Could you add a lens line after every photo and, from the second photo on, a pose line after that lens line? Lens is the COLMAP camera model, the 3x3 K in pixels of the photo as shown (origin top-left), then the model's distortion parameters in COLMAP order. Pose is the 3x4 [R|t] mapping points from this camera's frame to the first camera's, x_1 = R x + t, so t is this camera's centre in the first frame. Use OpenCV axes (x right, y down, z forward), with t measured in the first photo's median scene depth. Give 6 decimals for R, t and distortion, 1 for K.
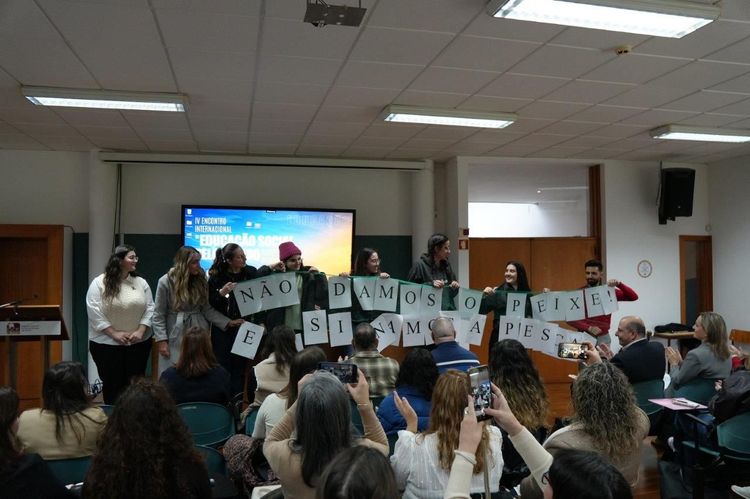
lens RADIAL K [[589.9, 0, 375.0], [0, 589.9, 249.5], [0, 0, 1]] dist [-0.124335, 0.102492]
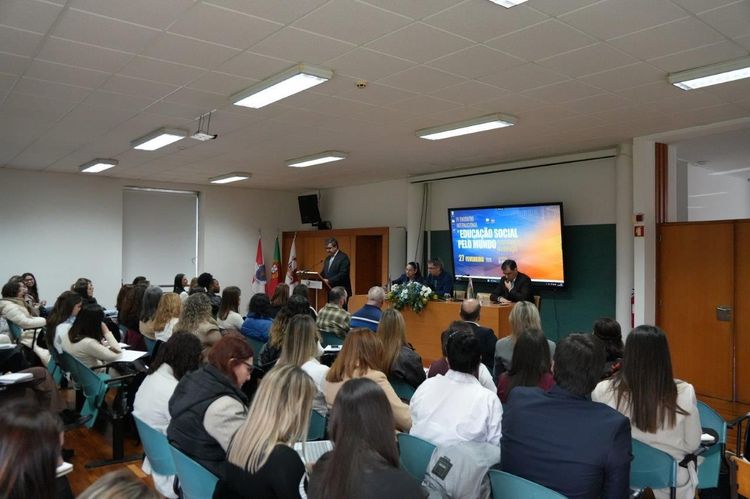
lens RADIAL K [[597.3, 0, 375.0], [0, 597.3, 249.5], [0, 0, 1]] dist [-0.084547, 0.003408]
pose [[0.431744, -0.001246, -0.901995, 0.851675], [0.013789, 0.999891, 0.005219, 0.010217], [0.901891, -0.014690, 0.431714, 0.227852]]
